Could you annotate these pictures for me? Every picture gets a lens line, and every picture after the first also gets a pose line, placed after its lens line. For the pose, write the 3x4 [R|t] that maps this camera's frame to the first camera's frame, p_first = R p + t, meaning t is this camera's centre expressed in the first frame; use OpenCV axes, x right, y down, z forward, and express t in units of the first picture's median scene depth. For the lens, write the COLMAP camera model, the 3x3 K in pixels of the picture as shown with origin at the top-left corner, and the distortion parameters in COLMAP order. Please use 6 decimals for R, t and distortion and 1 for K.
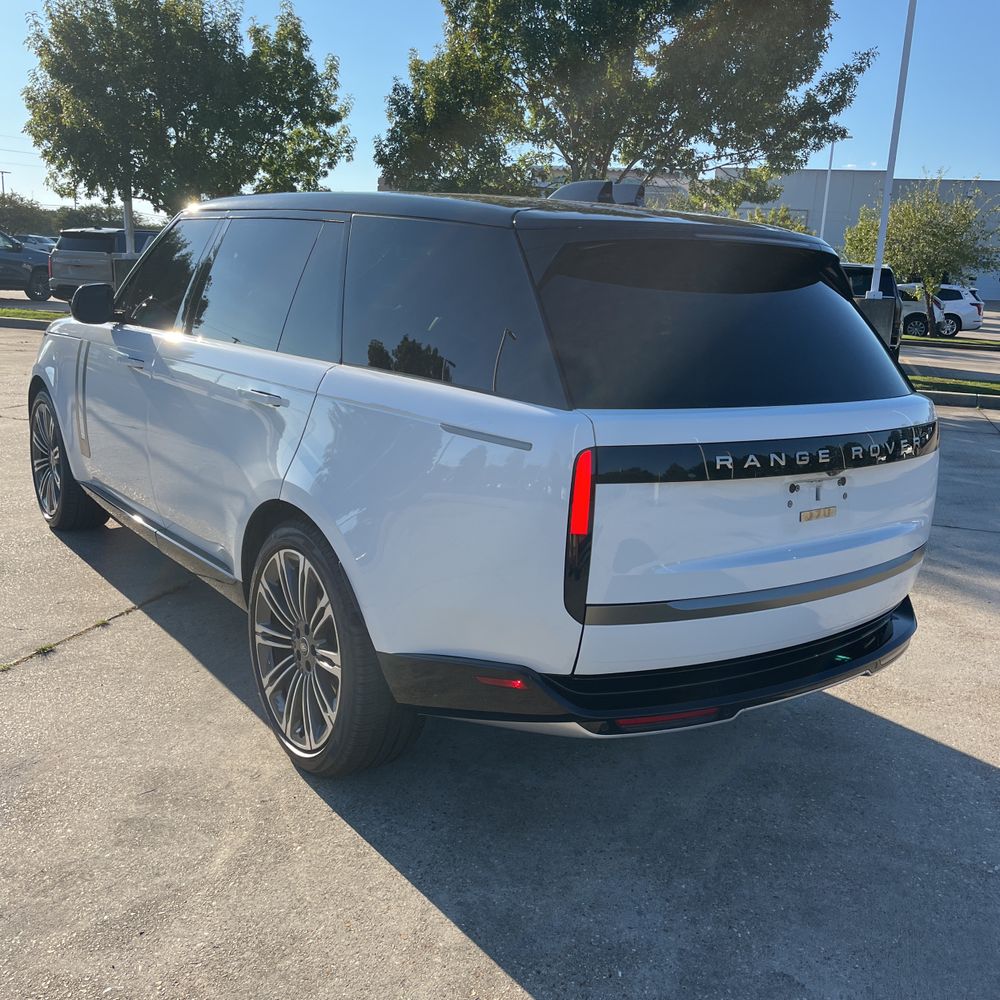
lens RADIAL K [[1020.3, 0, 496.7], [0, 1020.3, 489.9], [0, 0, 1]] dist [0.017556, 0.000000]
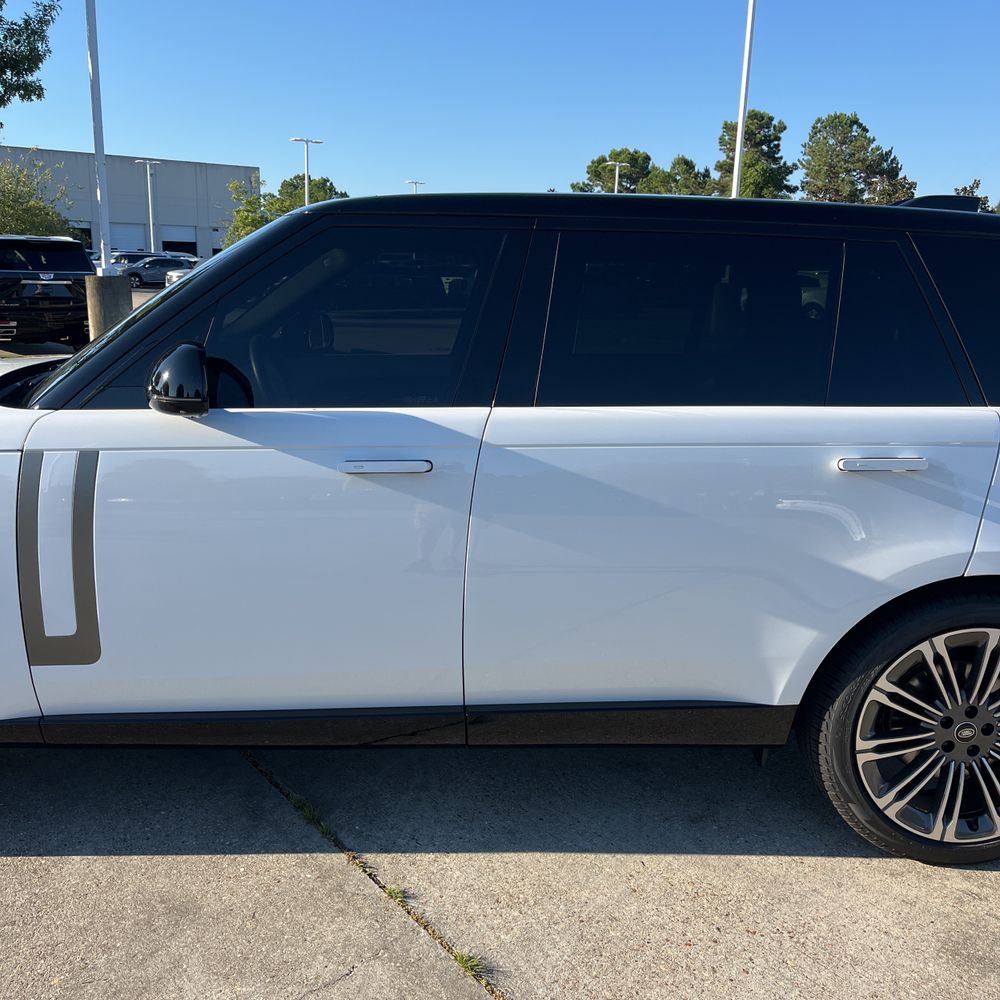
lens RADIAL K [[1020.3, 0, 481.9], [0, 1020.3, 510.9], [0, 0, 1]] dist [0.017556, 0.000000]
pose [[0.572915, -0.226819, 0.787605, -0.237112], [0.184440, 0.971977, 0.145750, -0.051815], [-0.798592, 0.061763, 0.598695, 0.175367]]
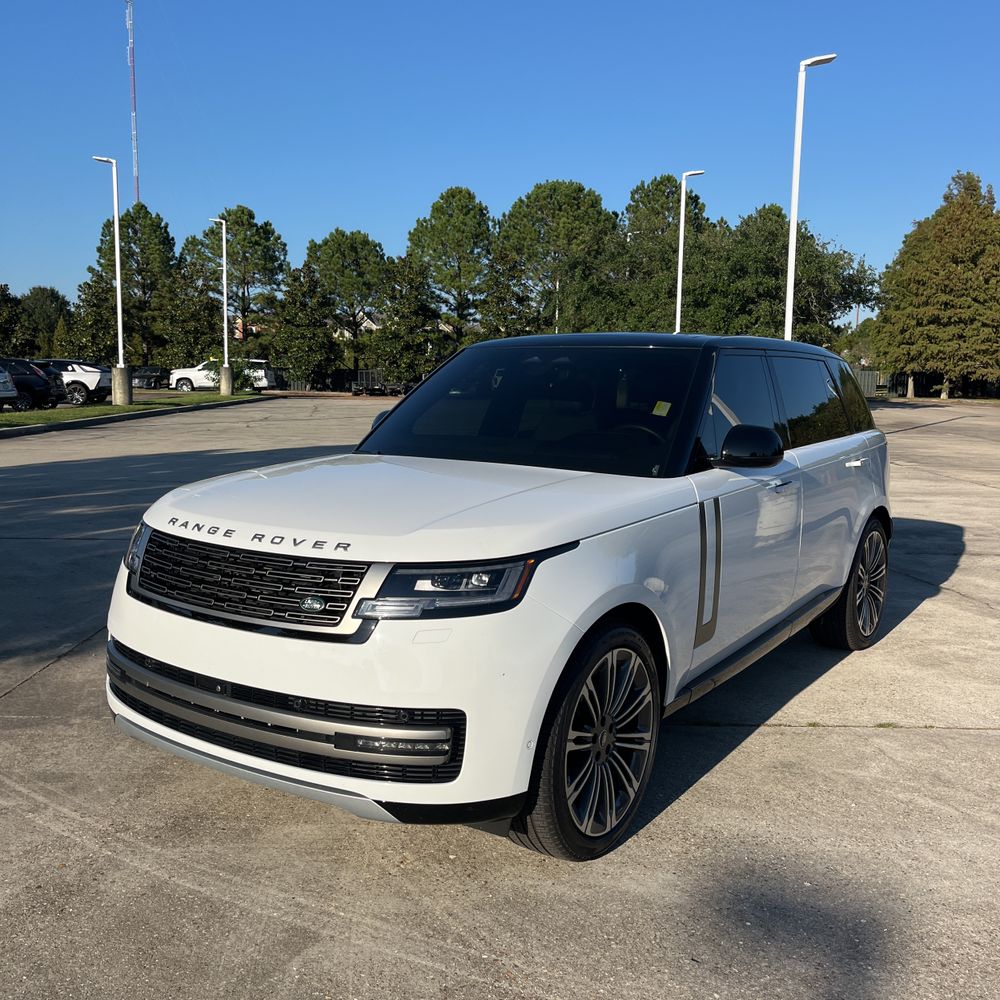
lens RADIAL K [[1020.3, 0, 499.8], [0, 1020.3, 497.0], [0, 0, 1]] dist [0.017556, 0.000000]
pose [[-0.328276, -0.173722, 0.928470, -0.373622], [0.177527, 0.954079, 0.241281, -0.126294], [-0.927749, 0.244035, -0.282361, 0.469092]]
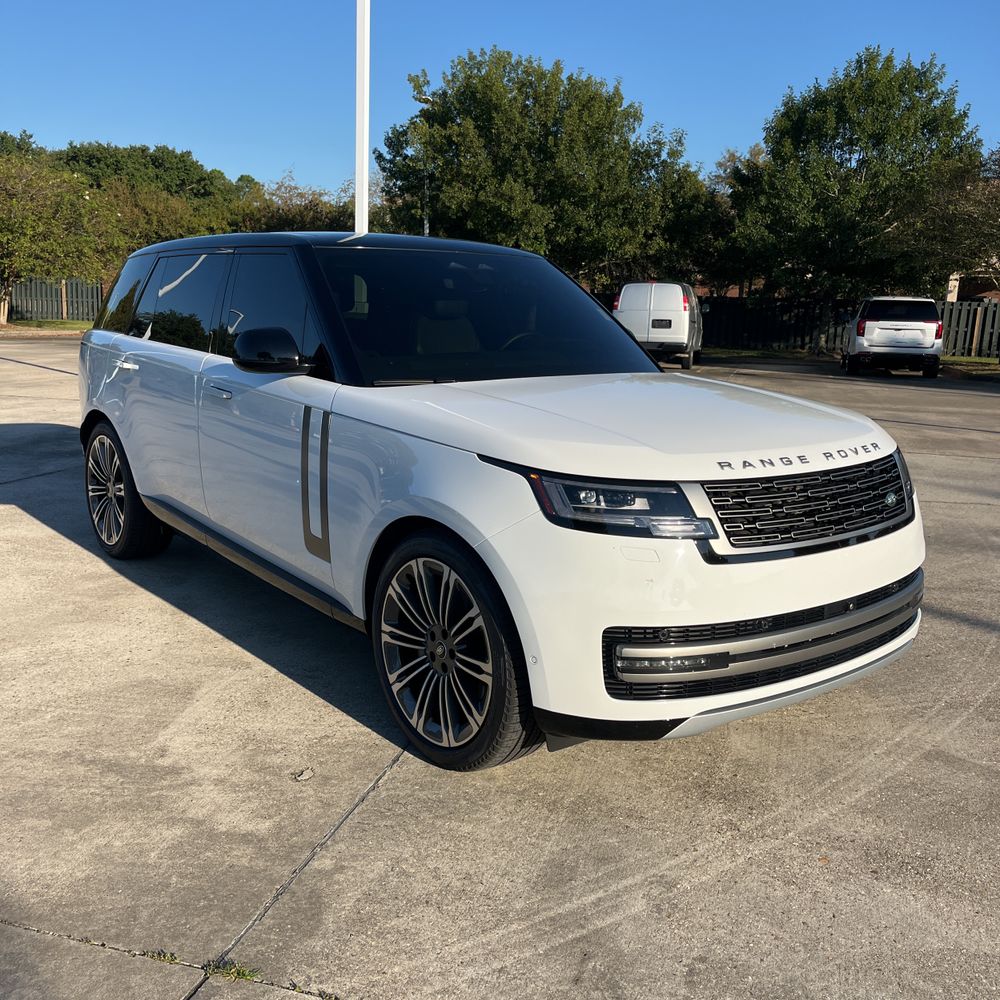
lens RADIAL K [[1020.3, 0, 496.6], [0, 1020.3, 508.3], [0, 0, 1]] dist [0.017556, 0.000000]
pose [[-0.995605, -0.069656, -0.062596, -0.060704], [-0.089333, 0.906983, 0.411585, -0.150040], [0.028104, 0.415368, -0.909219, 0.668584]]
